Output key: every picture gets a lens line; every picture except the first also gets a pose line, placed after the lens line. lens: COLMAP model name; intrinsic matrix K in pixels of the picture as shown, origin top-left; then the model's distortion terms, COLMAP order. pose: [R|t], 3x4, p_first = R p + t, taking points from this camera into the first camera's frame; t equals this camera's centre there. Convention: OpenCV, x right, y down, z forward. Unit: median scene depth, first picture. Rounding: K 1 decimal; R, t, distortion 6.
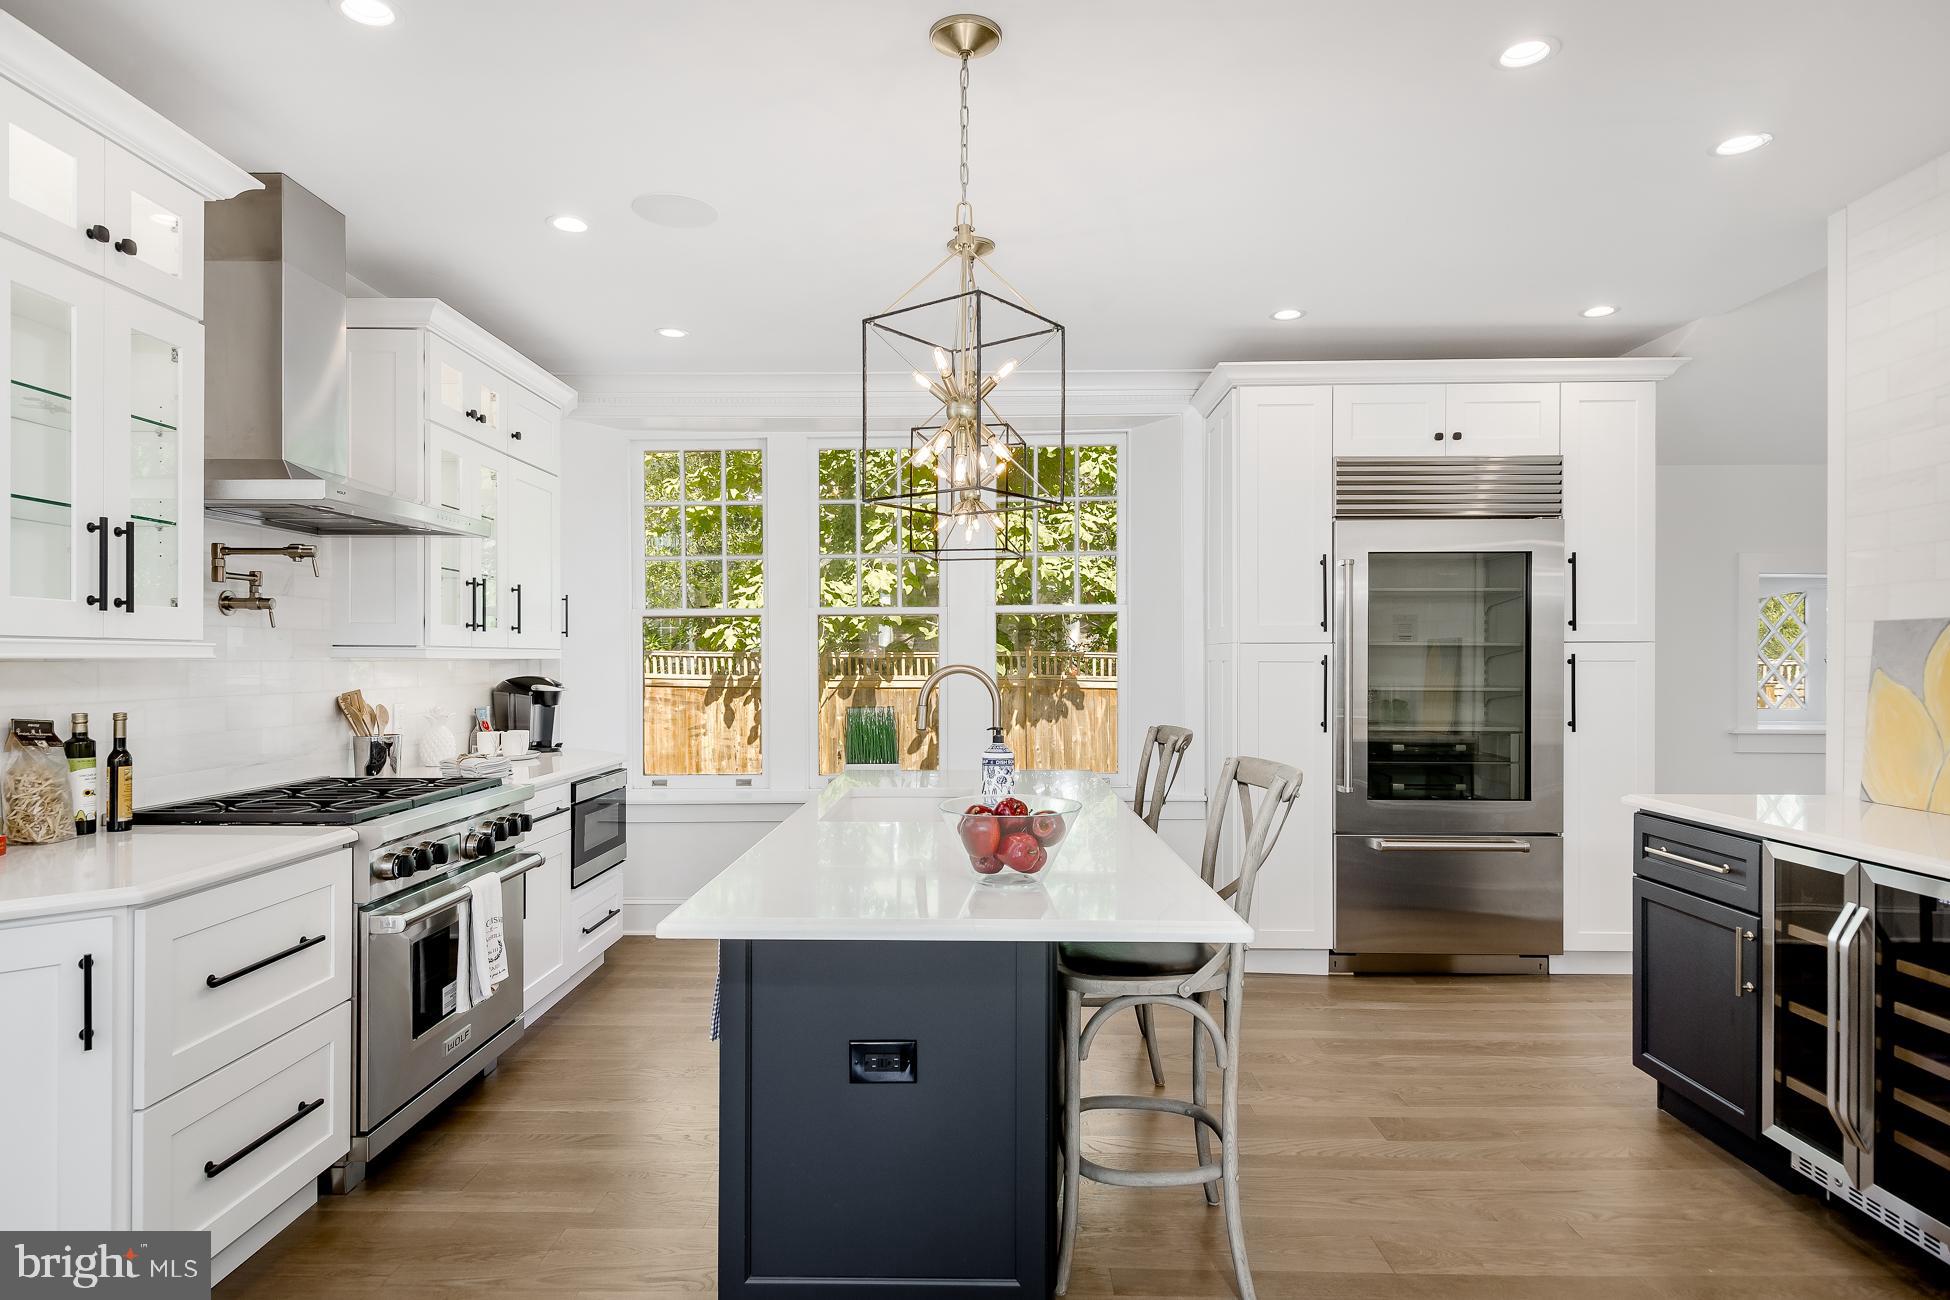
lens RADIAL K [[1081.6, 0, 956.8], [0, 1081.6, 663.8], [0, 0, 1]] dist [0.015562, -0.009906]
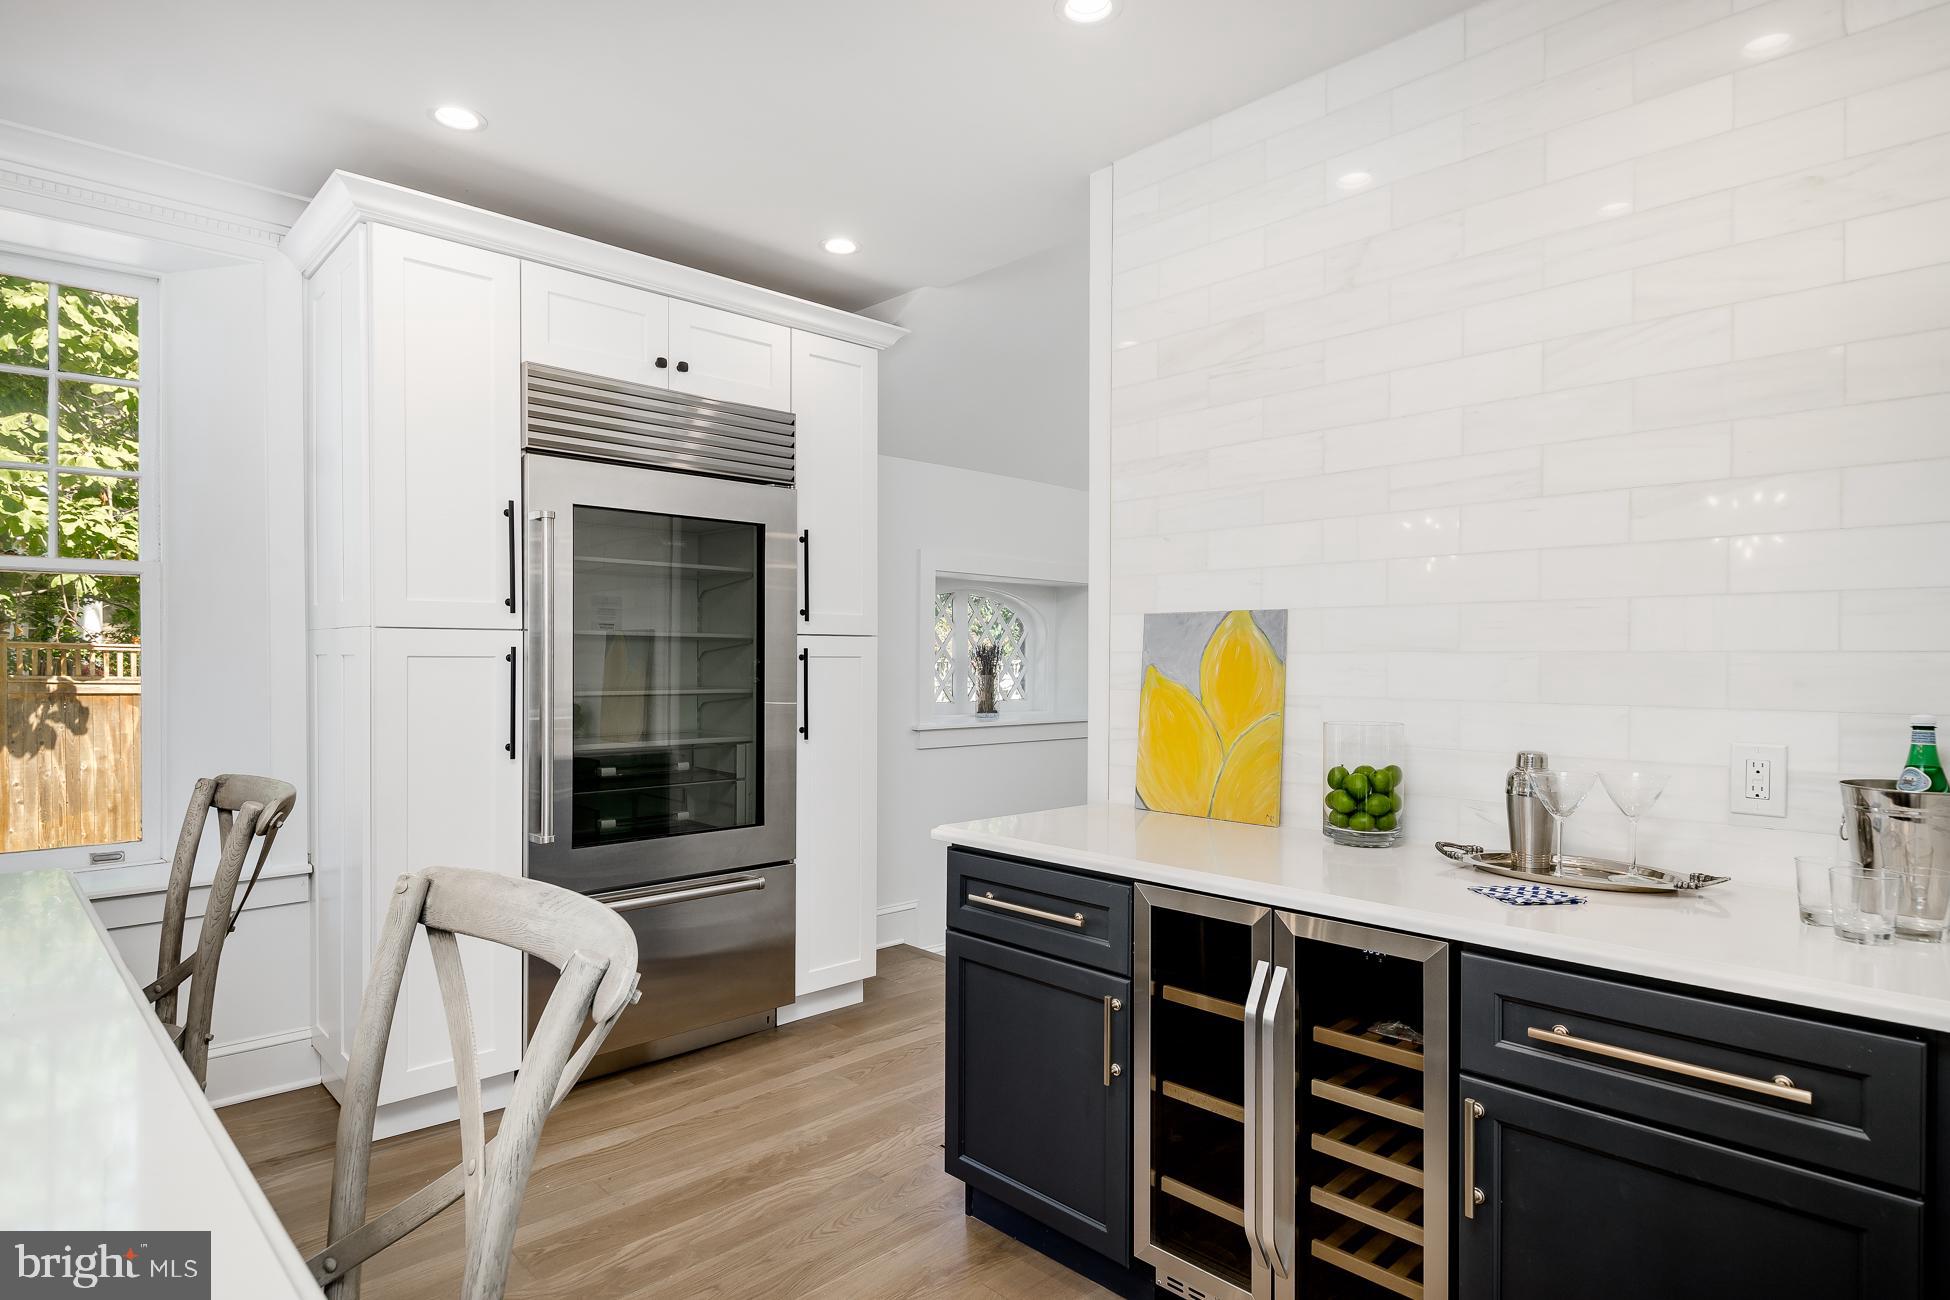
lens RADIAL K [[1081.6, 0, 979.2], [0, 1081.6, 662.2], [0, 0, 1]] dist [0.015562, -0.009906]
pose [[0.704894, -0.000795, 0.709312, 0.071590], [-0.000291, 0.999999, 0.001409, 0.000719], [-0.709313, -0.001200, 0.704893, 0.361446]]
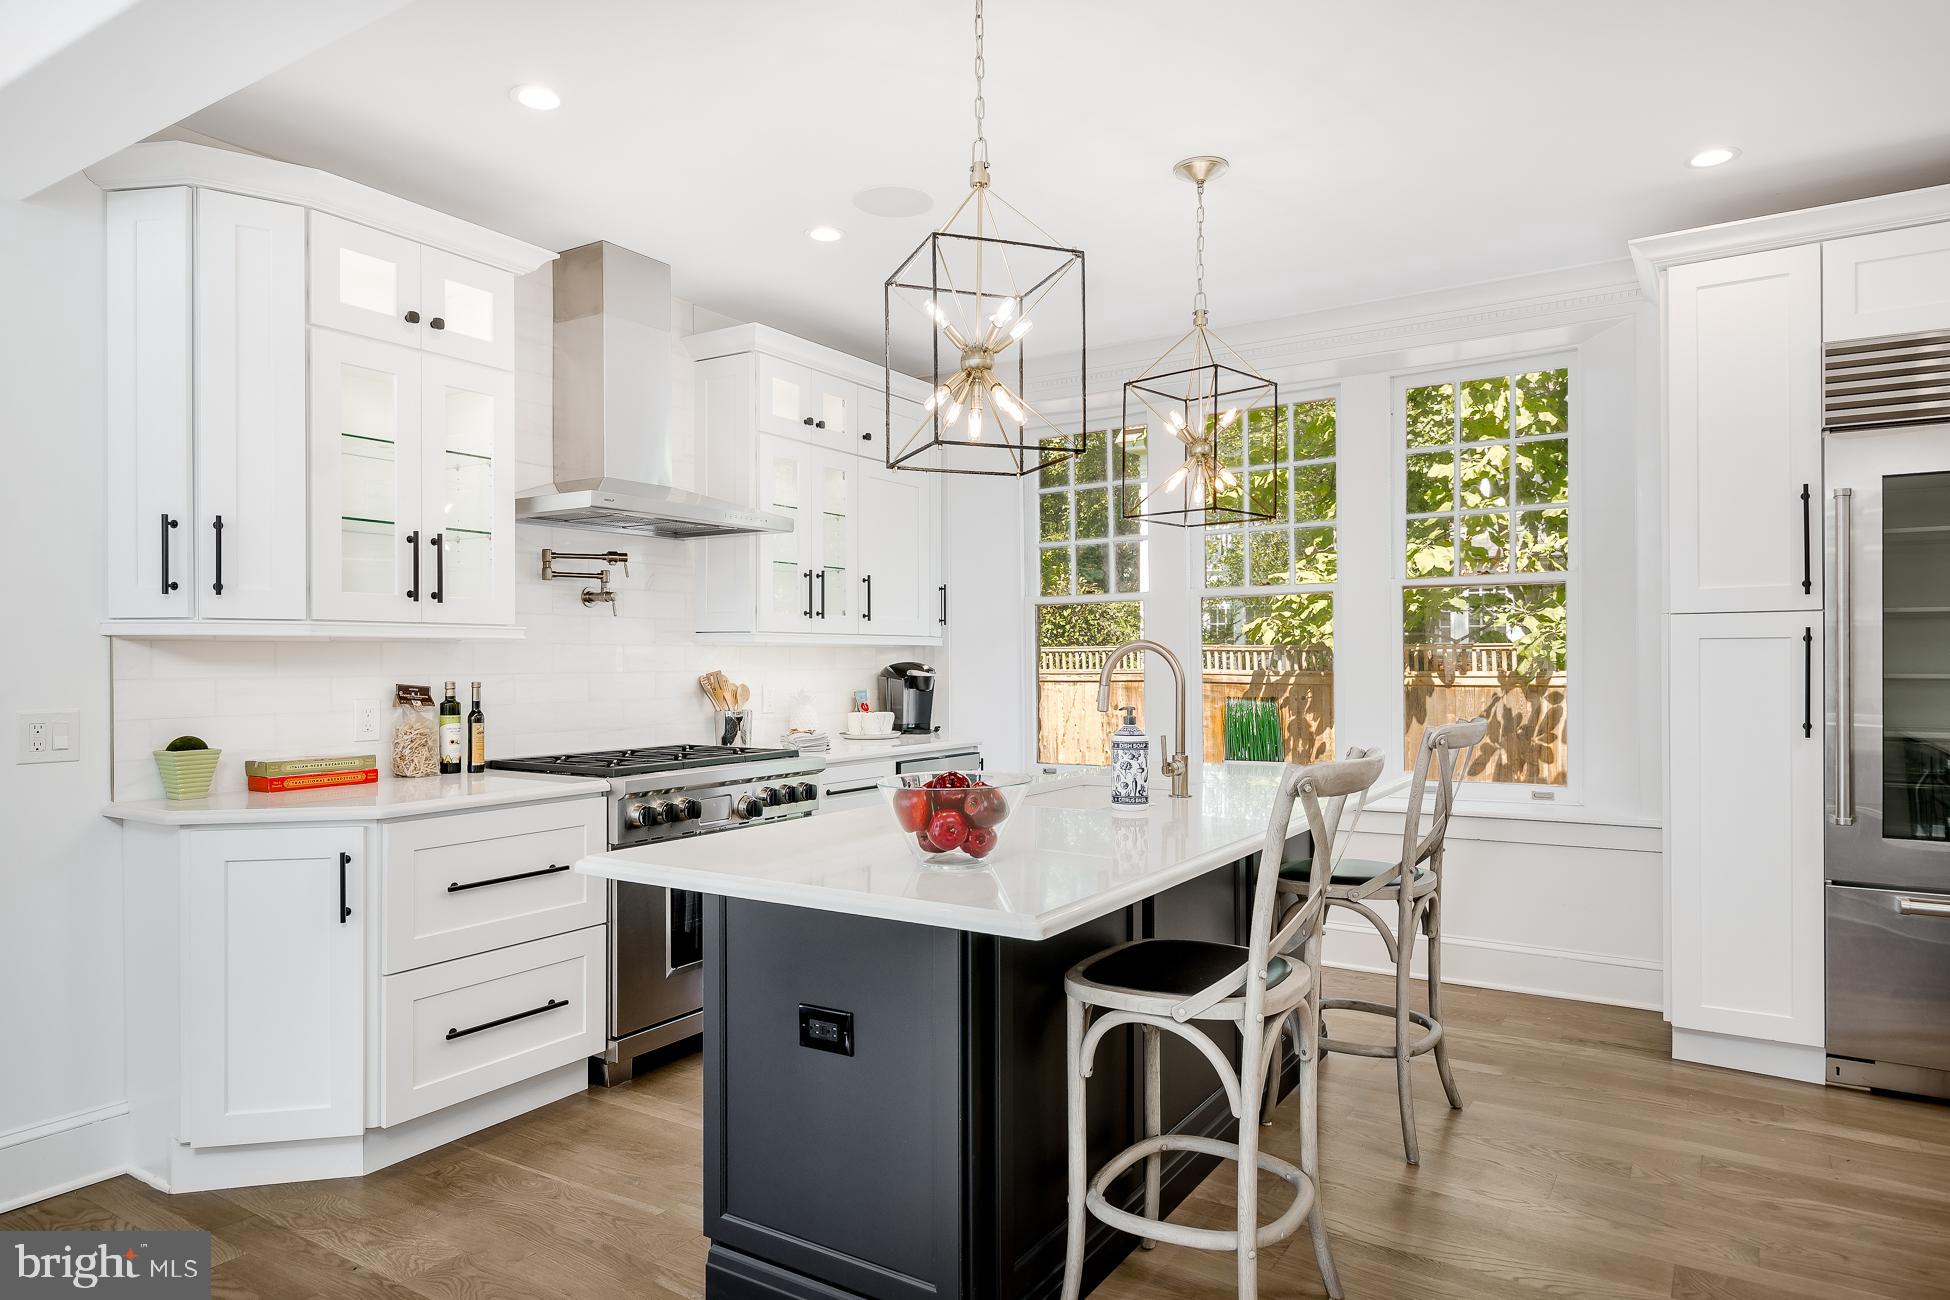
lens RADIAL K [[1161.3, 0, 977.7], [0, 1161.3, 665.1], [0, 0, 1]] dist [0.008324, -0.001058]
pose [[0.854200, -0.001254, -0.519943, 0.326471], [0.001755, 0.999998, 0.000471, 0.017839], [0.519942, -0.001314, 0.854201, 0.088121]]
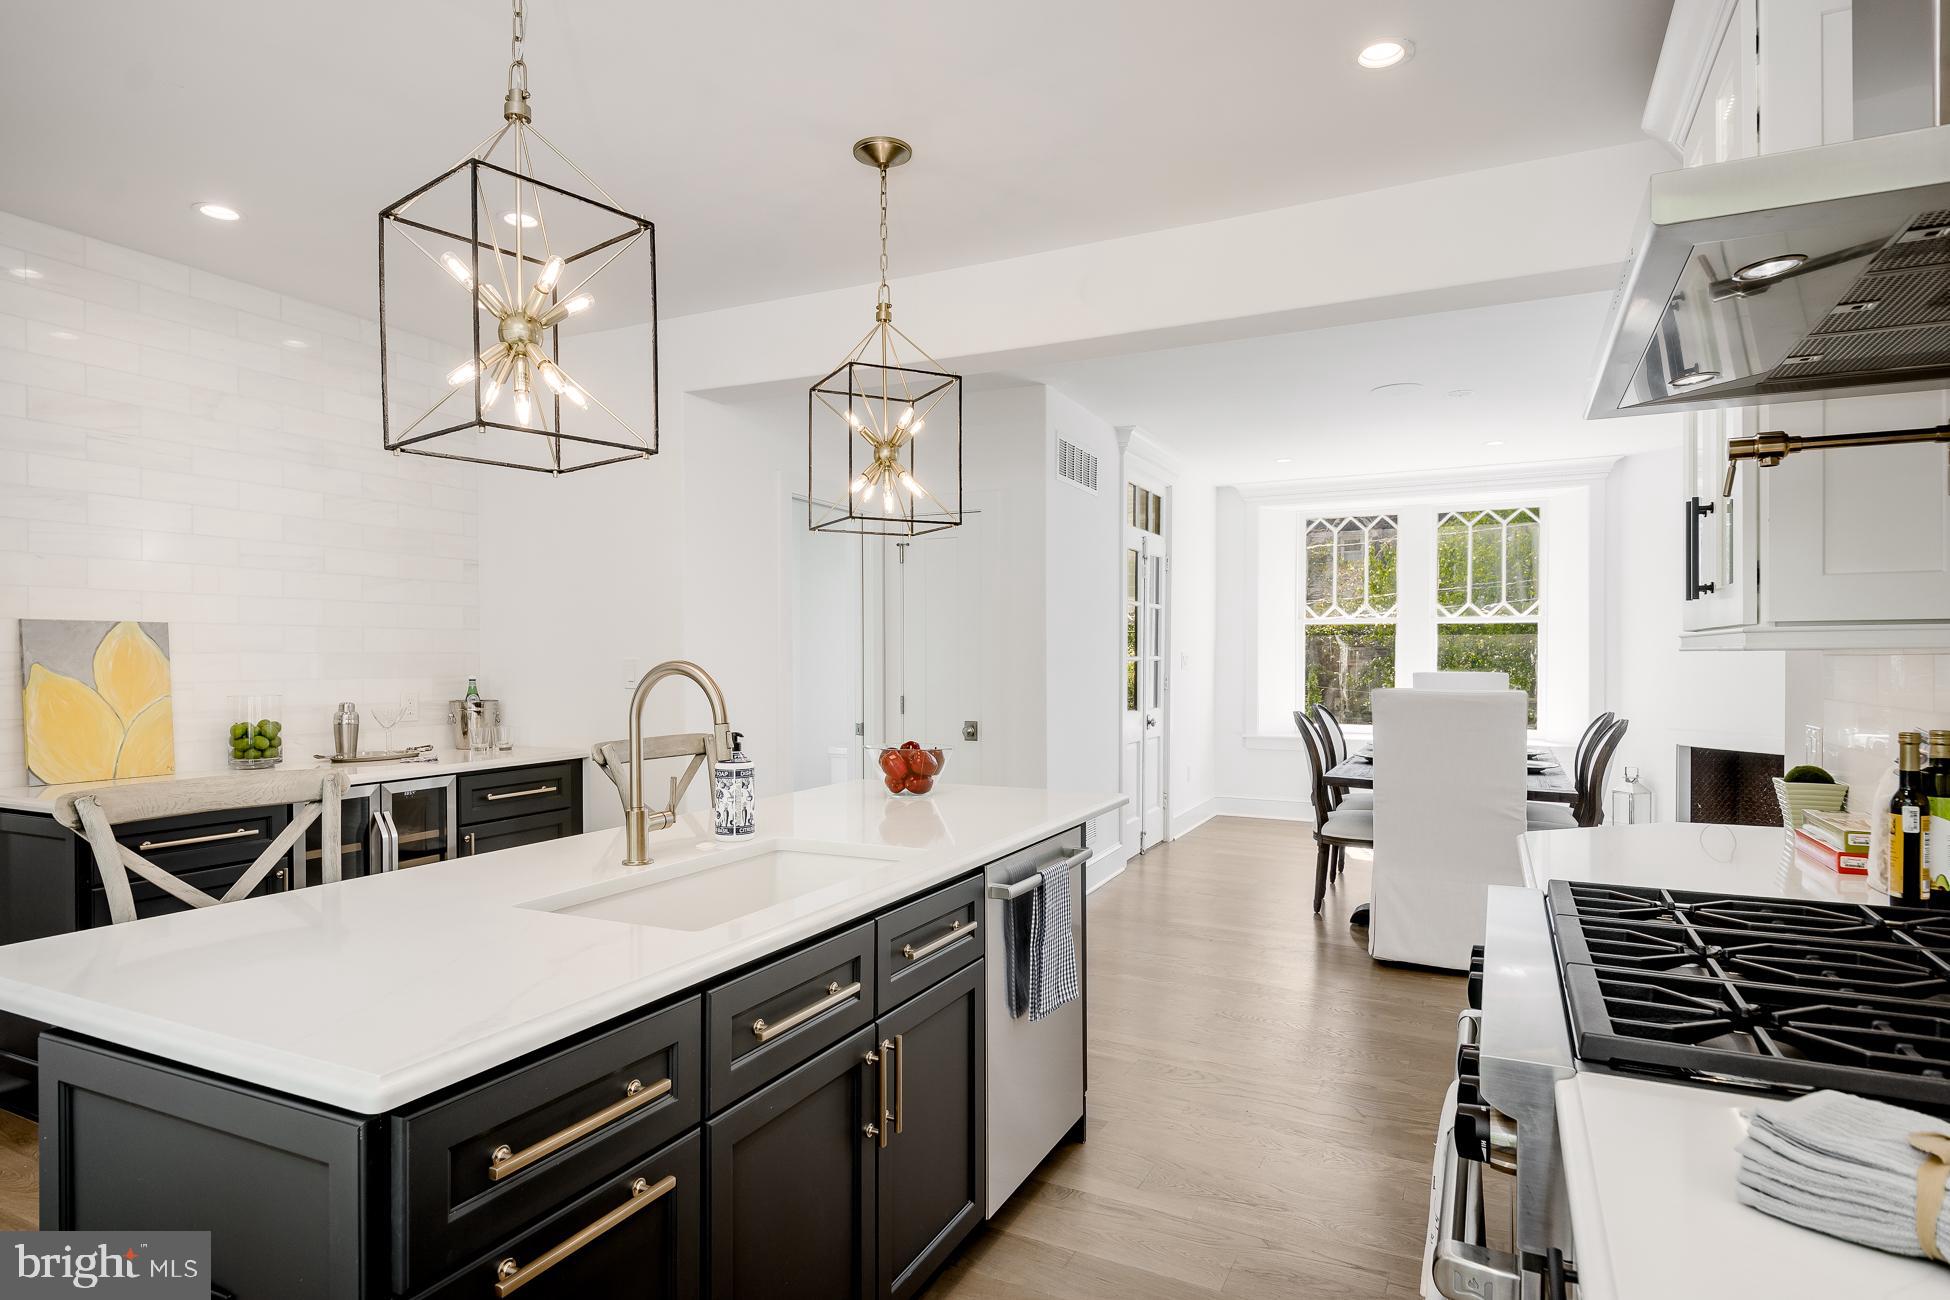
lens RADIAL K [[1081.6, 0, 972.7], [0, 1081.6, 654.2], [0, 0, 1]] dist [0.015562, -0.009906]
pose [[-0.909924, 0.001782, 0.414772, -0.370488], [0.004304, 0.999978, 0.005145, -0.004805], [-0.414753, 0.006466, -0.909911, 1.275807]]
